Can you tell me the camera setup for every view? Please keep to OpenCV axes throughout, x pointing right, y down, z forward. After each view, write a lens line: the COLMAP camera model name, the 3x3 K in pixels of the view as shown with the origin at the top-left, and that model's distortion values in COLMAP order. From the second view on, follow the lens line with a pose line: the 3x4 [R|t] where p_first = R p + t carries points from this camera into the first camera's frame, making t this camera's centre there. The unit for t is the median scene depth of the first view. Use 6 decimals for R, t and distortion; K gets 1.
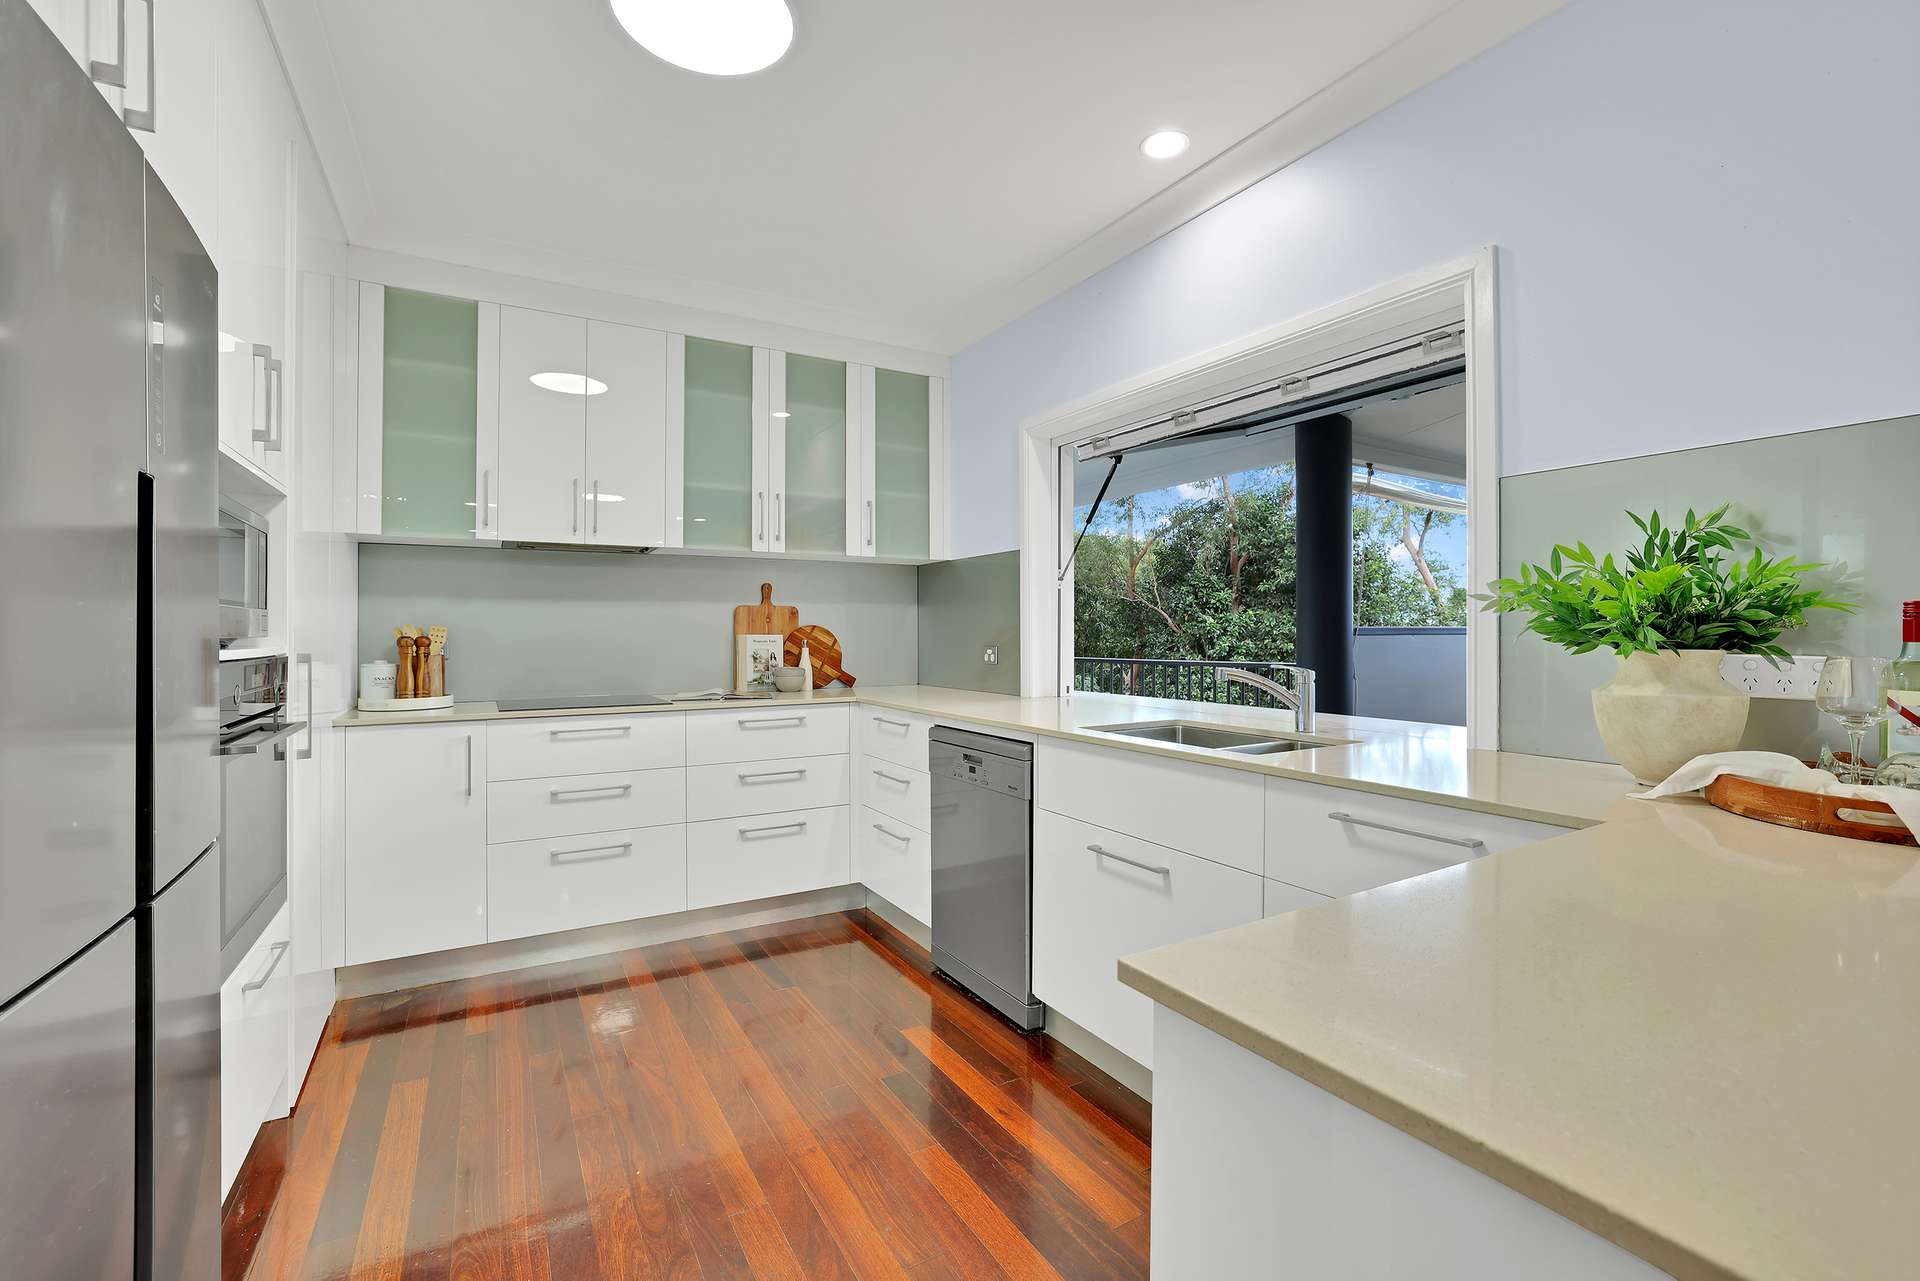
lens RADIAL K [[838.4, 0, 965.0], [0, 838.4, 635.3], [0, 0, 1]] dist [-0.004748, 0.000120]
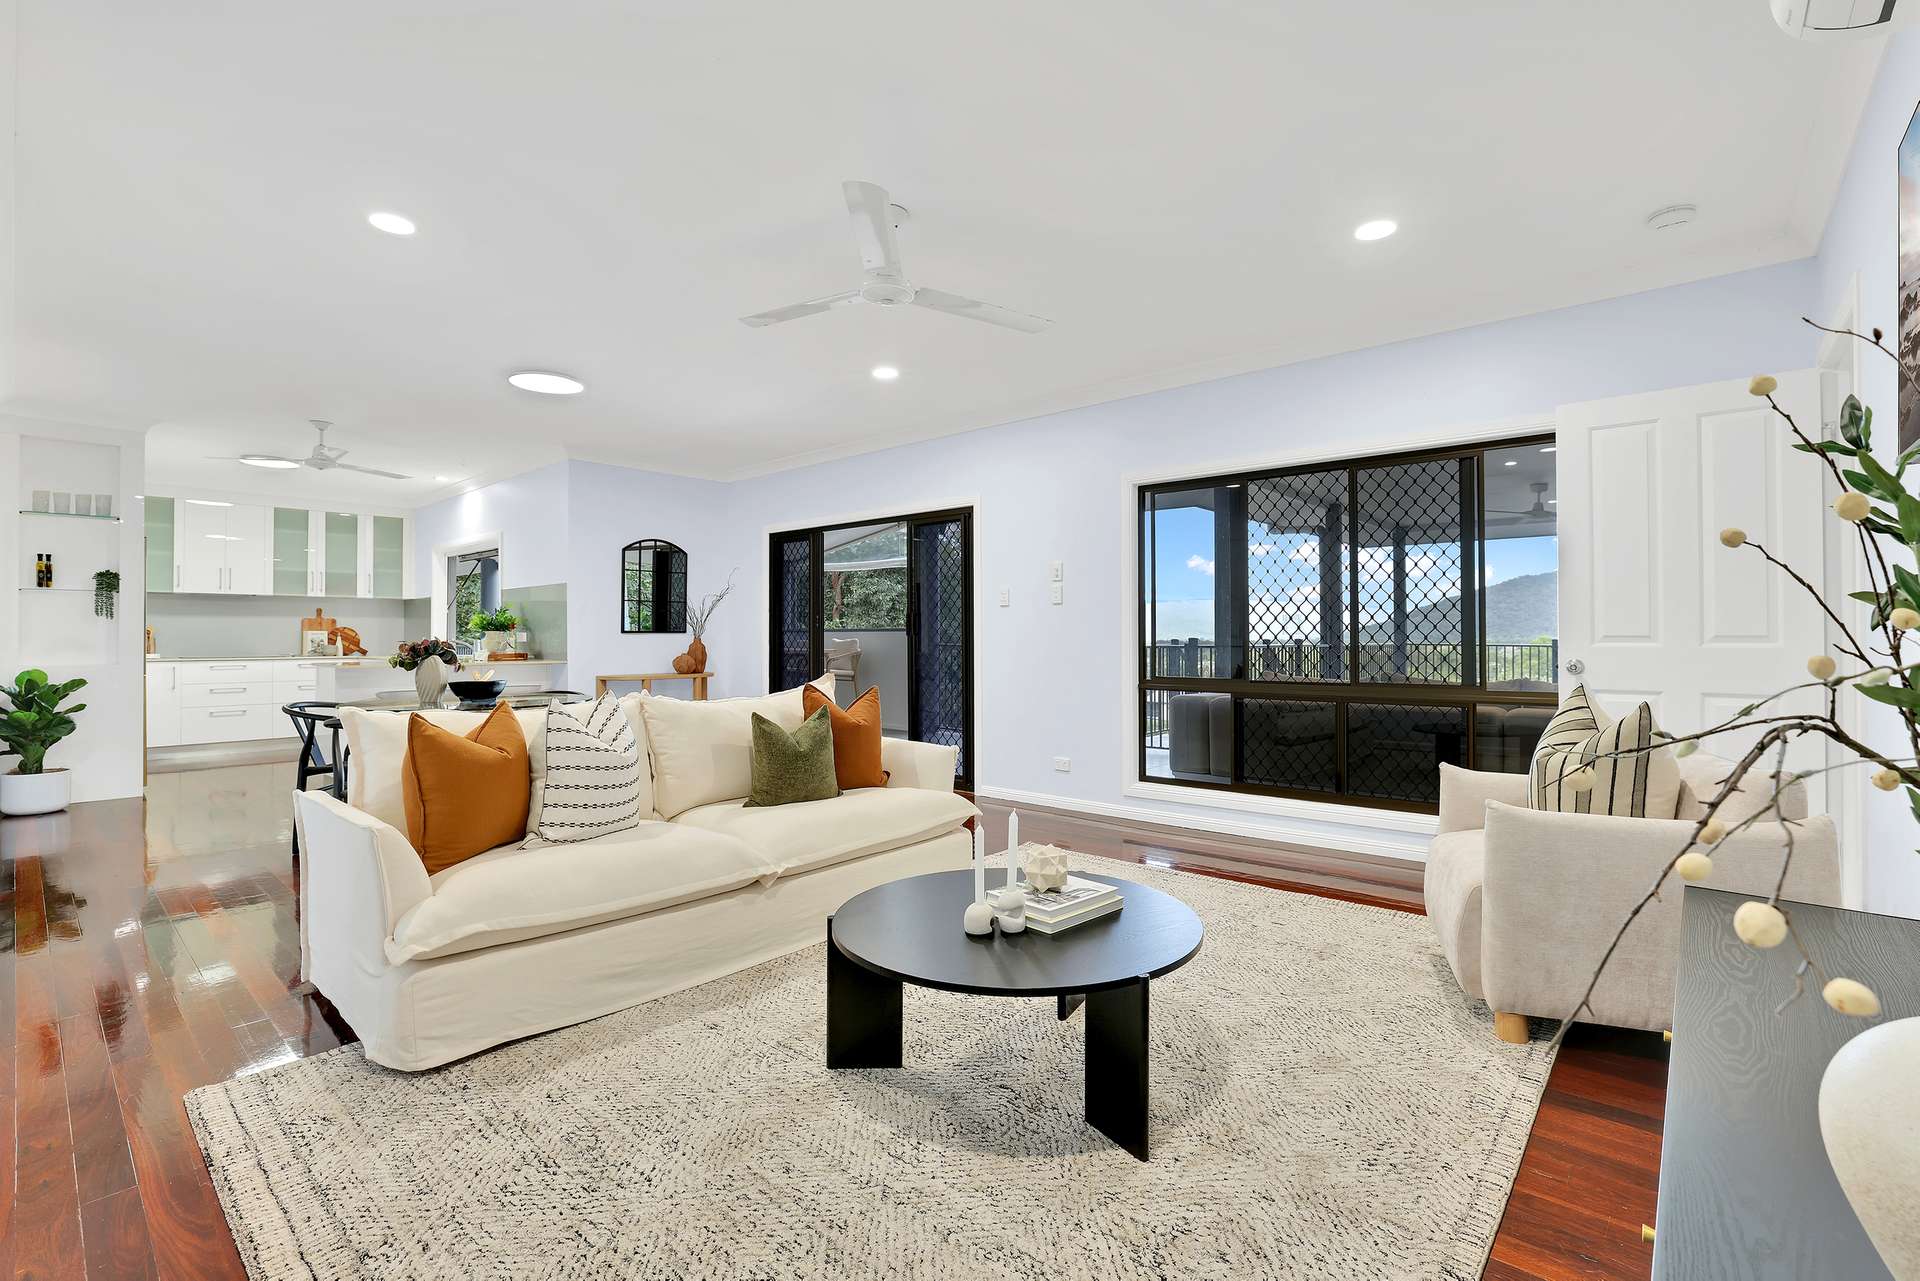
lens RADIAL K [[838.4, 0, 956.2], [0, 838.4, 638.3], [0, 0, 1]] dist [-0.004748, 0.000120]
pose [[0.948989, 0.002775, 0.315296, 0.713706], [0.001839, 0.999896, -0.014337, 0.057069], [-0.315303, 0.014185, 0.948885, -1.758439]]
